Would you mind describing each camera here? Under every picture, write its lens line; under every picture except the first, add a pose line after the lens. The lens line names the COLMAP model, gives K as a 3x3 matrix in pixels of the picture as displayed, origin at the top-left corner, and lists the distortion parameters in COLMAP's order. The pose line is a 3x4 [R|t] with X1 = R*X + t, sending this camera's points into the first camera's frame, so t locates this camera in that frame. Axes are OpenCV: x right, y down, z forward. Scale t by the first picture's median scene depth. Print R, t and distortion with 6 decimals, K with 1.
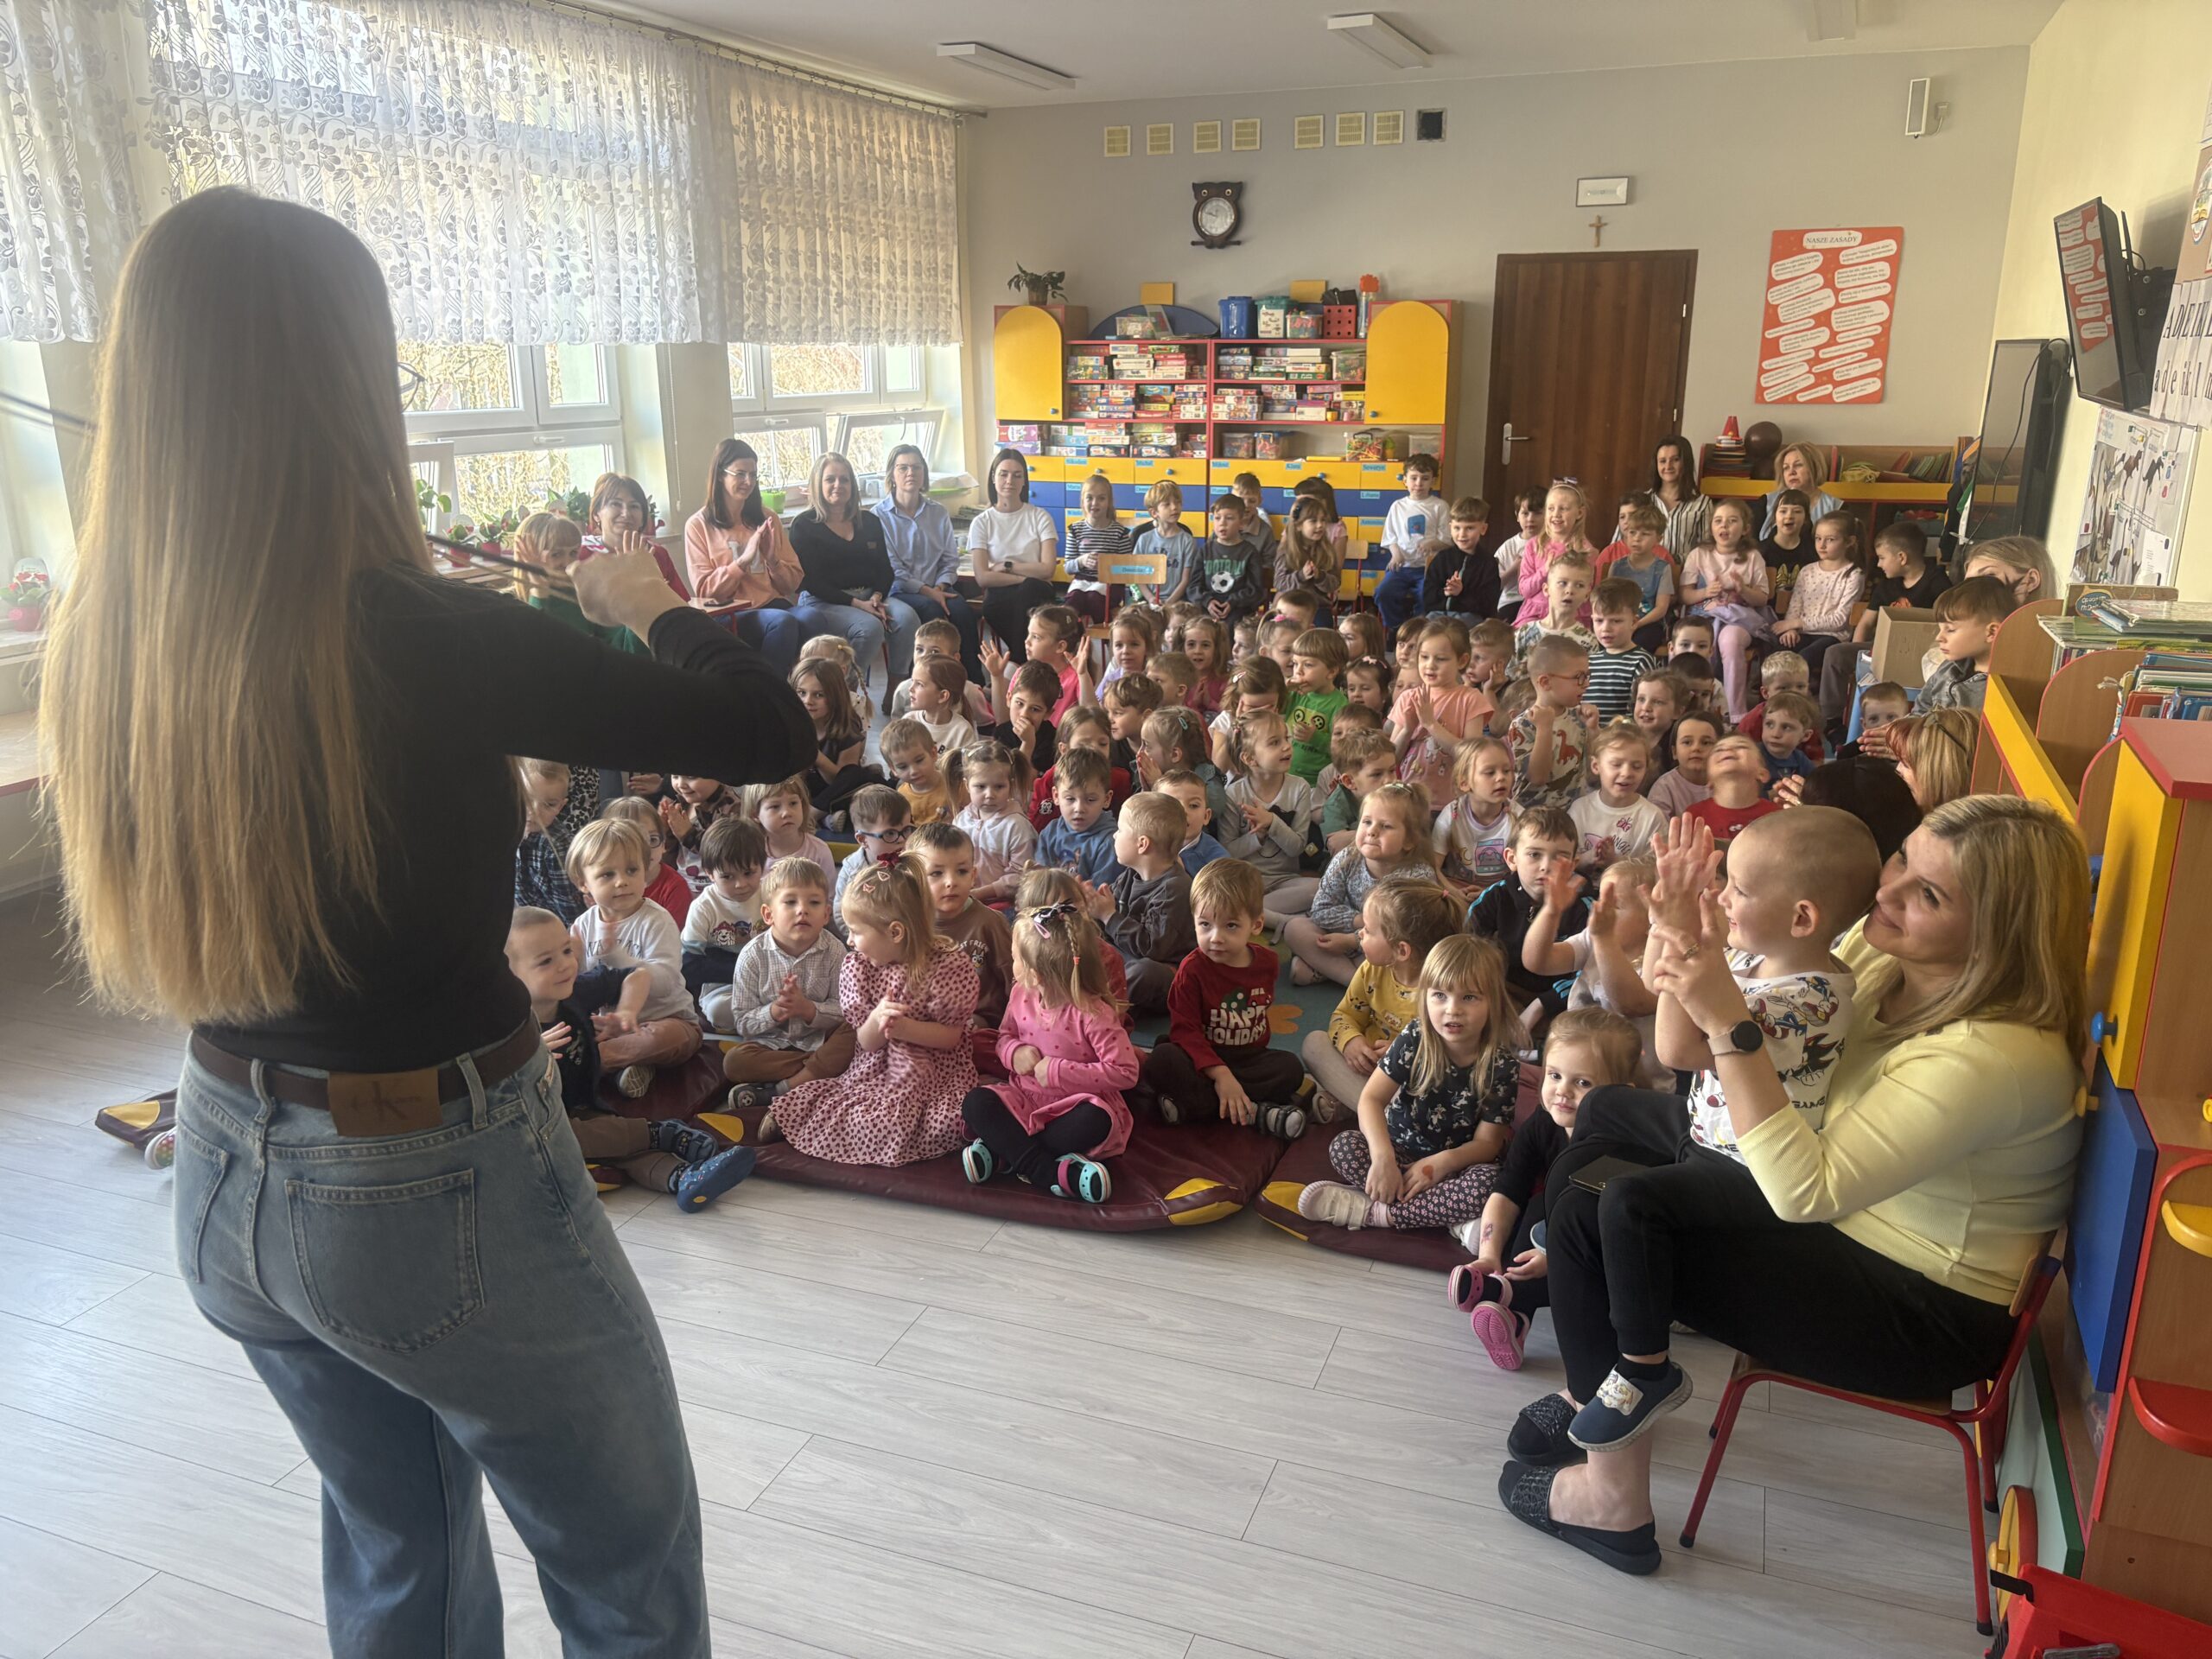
lens RADIAL K [[1724.9, 0, 1096.8], [0, 1724.9, 834.4], [0, 0, 1]] dist [0.040009, -0.051309]
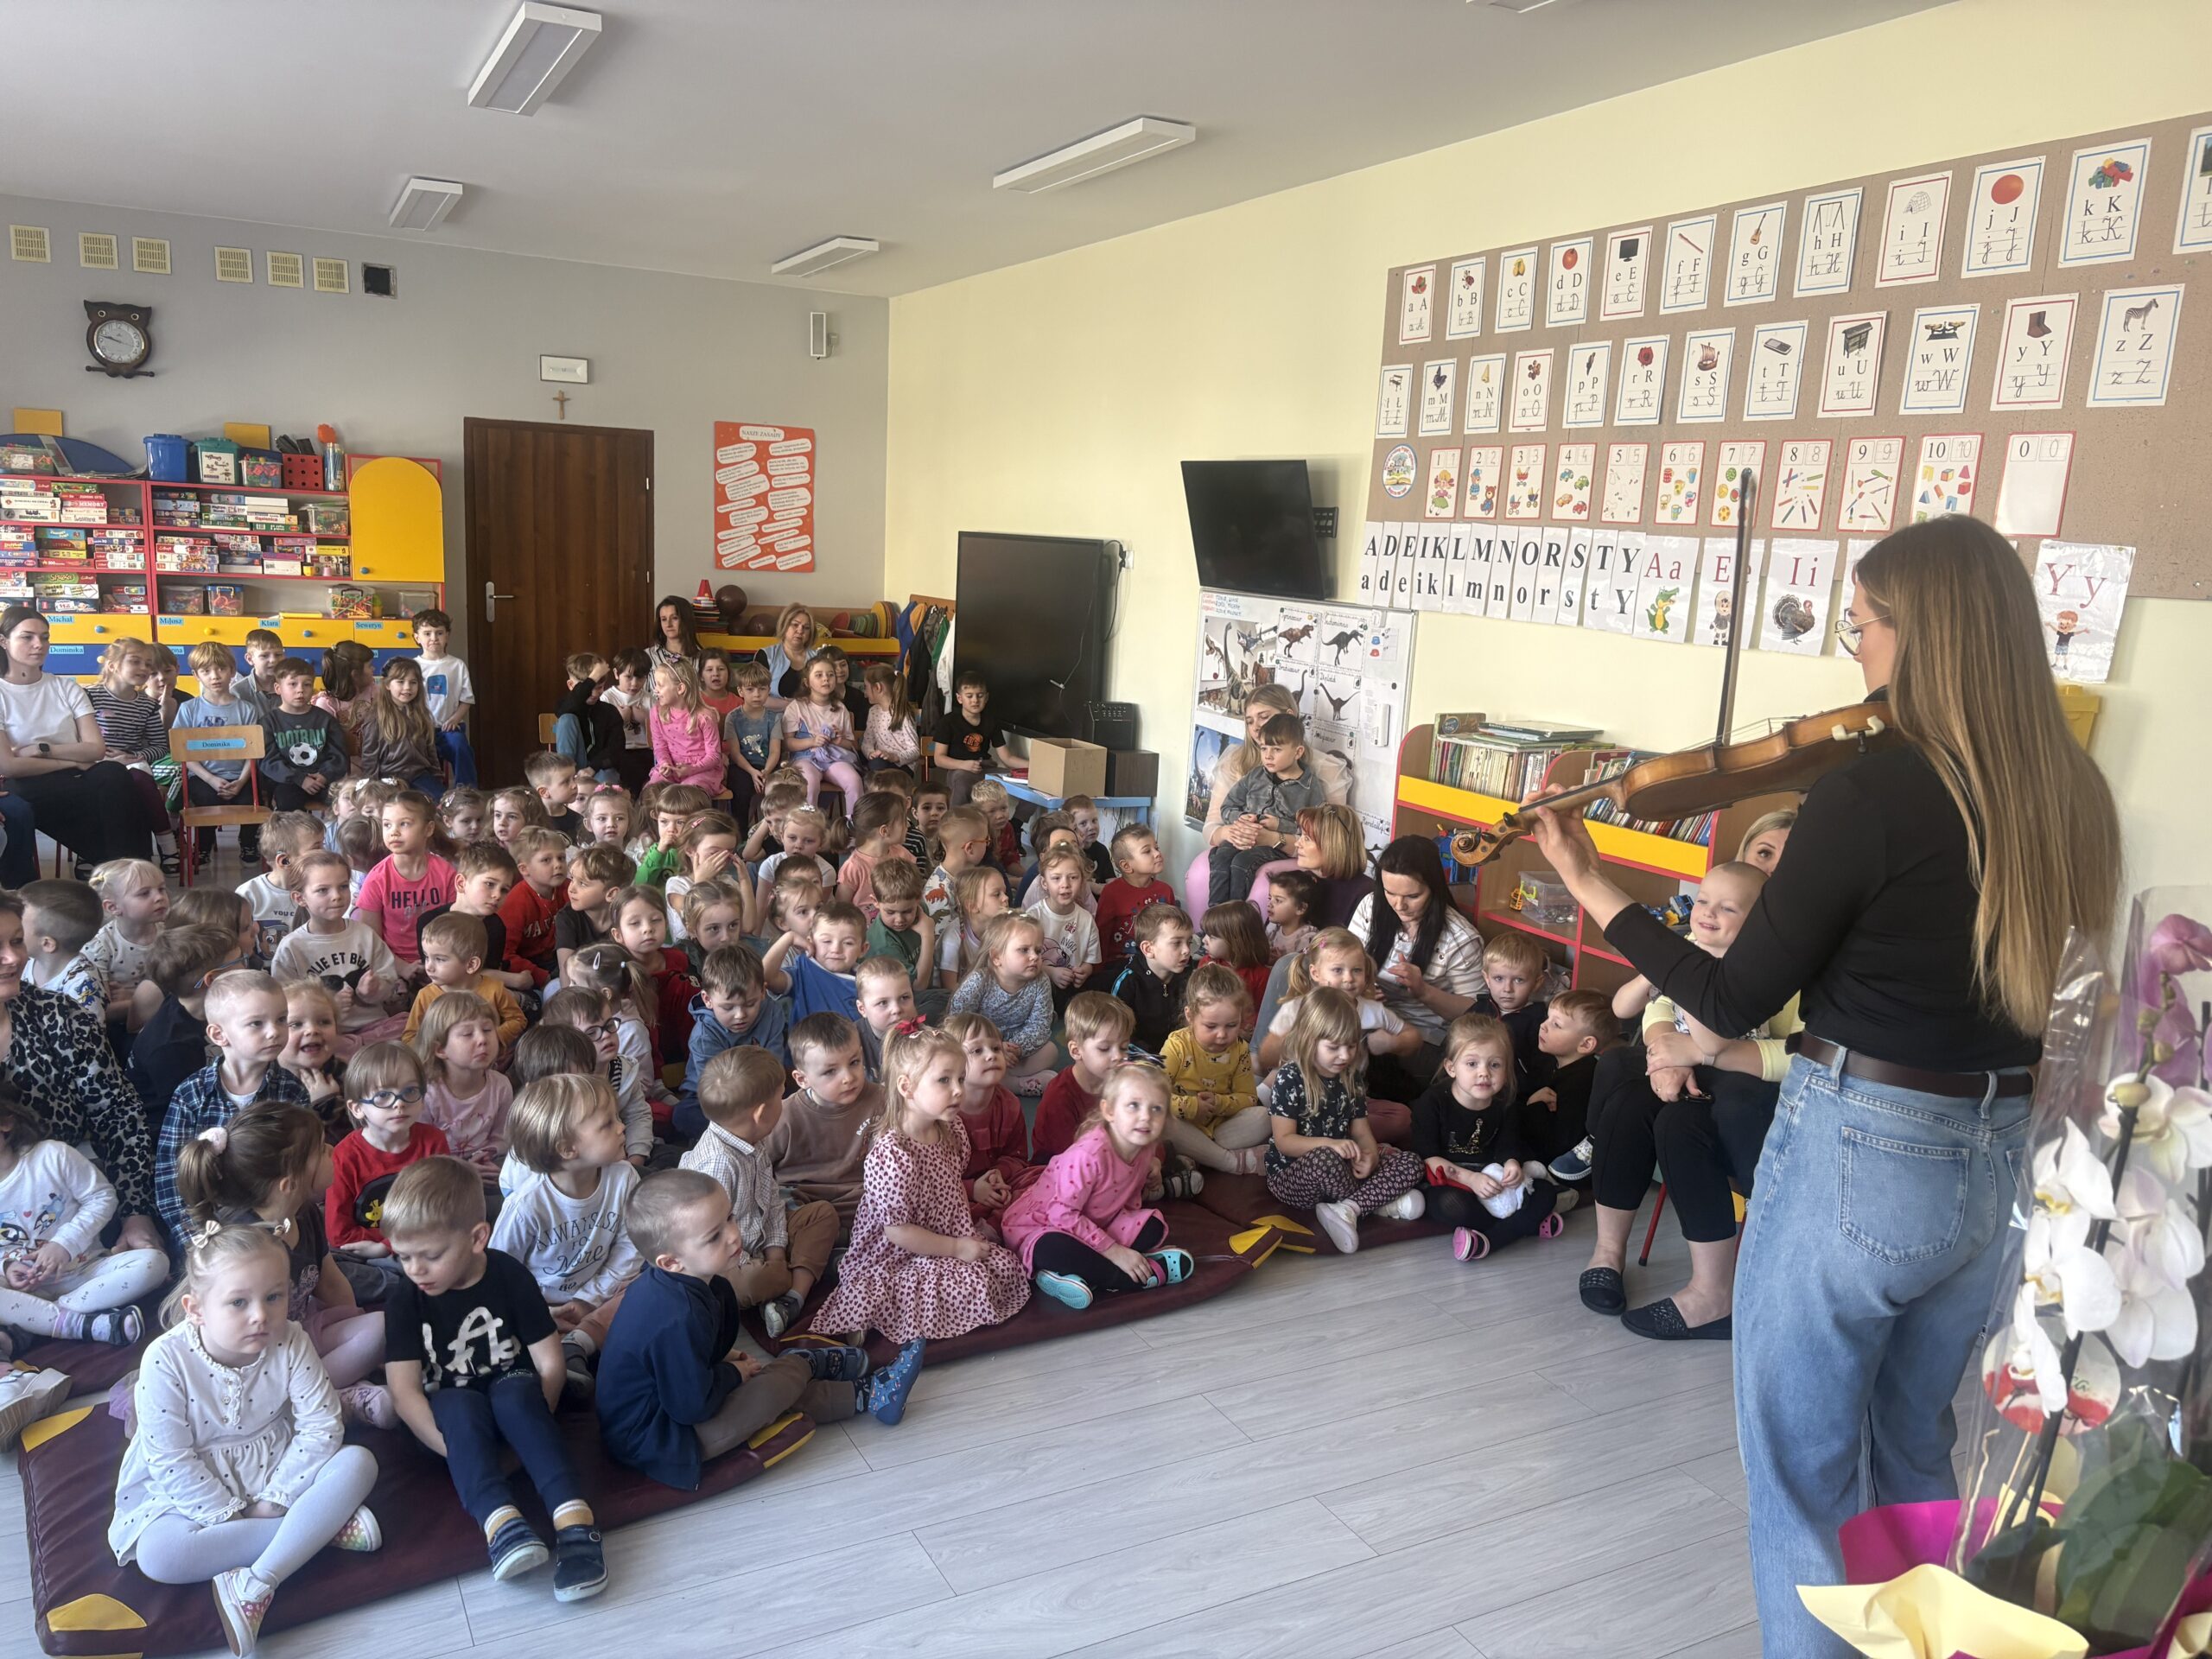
lens RADIAL K [[1724.9, 0, 1102.4], [0, 1724.9, 849.3], [0, 0, 1]] dist [0.040009, -0.051309]
pose [[0.629463, -0.108507, 0.769417, -0.341958], [0.159726, 0.987125, 0.008536, -0.035023], [-0.760436, 0.117522, 0.638690, 0.101050]]
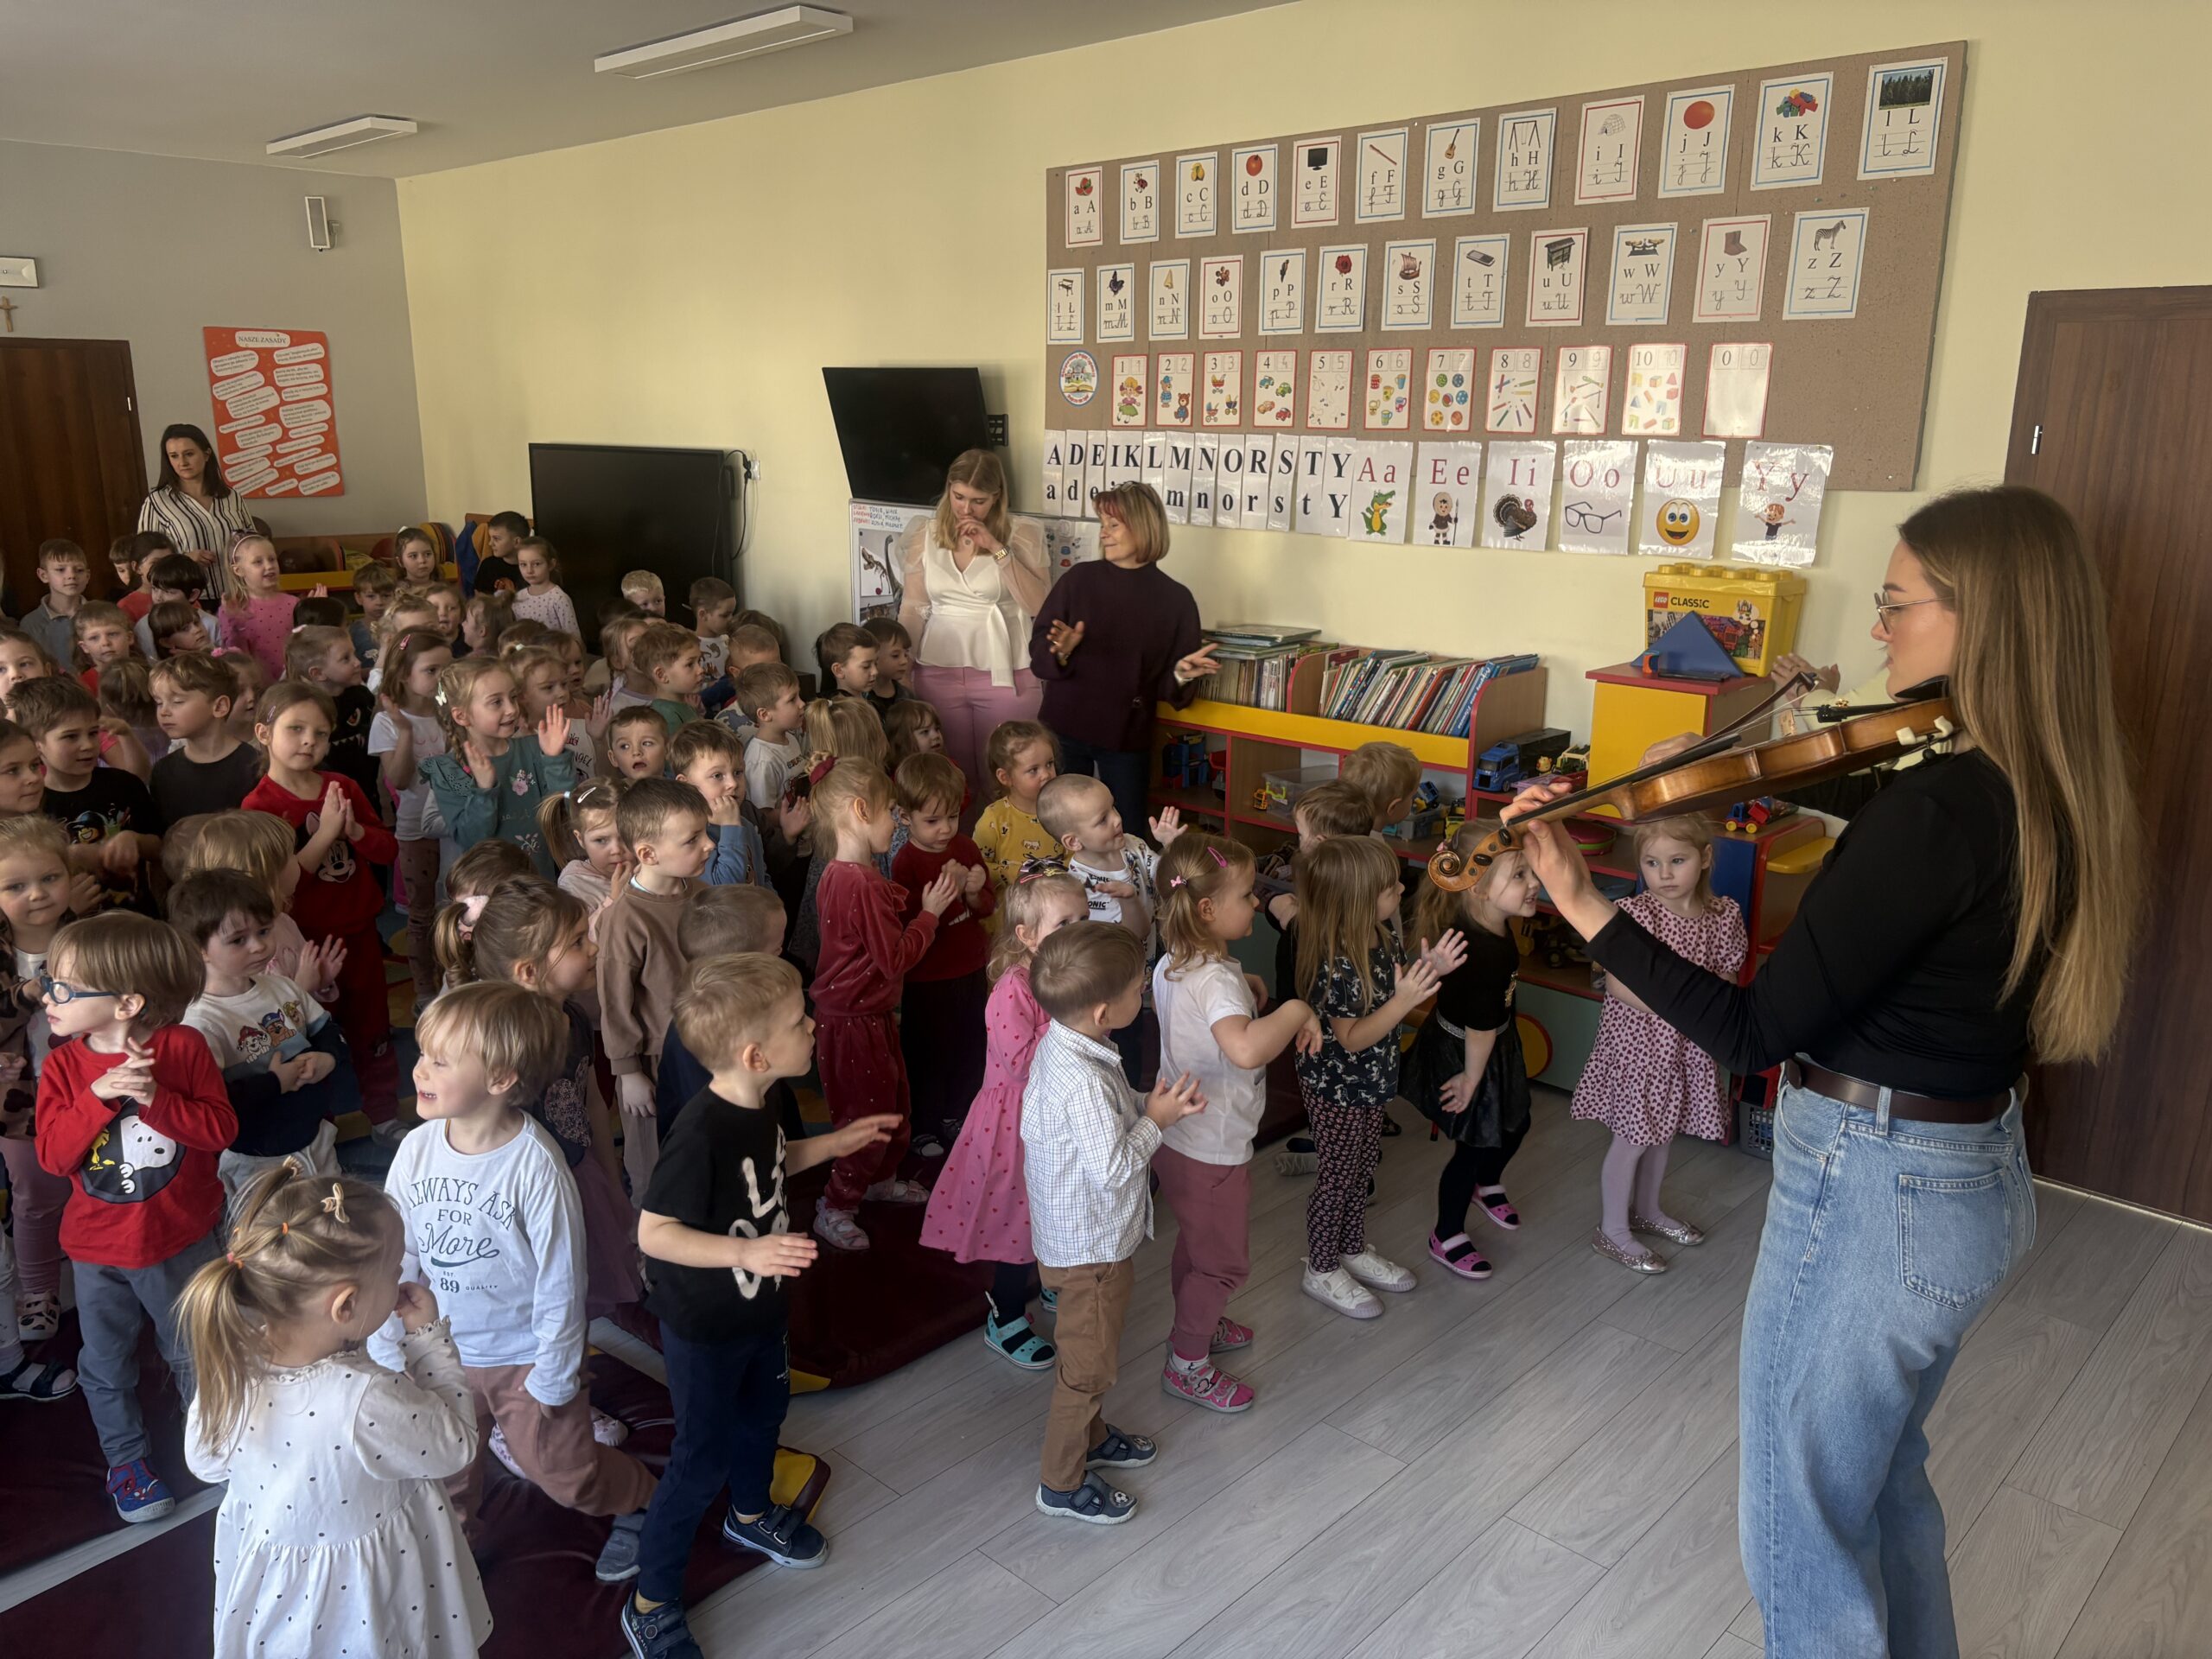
lens RADIAL K [[1724.9, 0, 1124.3], [0, 1724.9, 846.7], [0, 0, 1]] dist [0.040009, -0.051309]
pose [[0.347916, -0.223042, 0.910608, -0.377053], [0.243048, 0.959540, 0.142165, -0.071896], [-0.905473, 0.171860, 0.388049, 0.179185]]
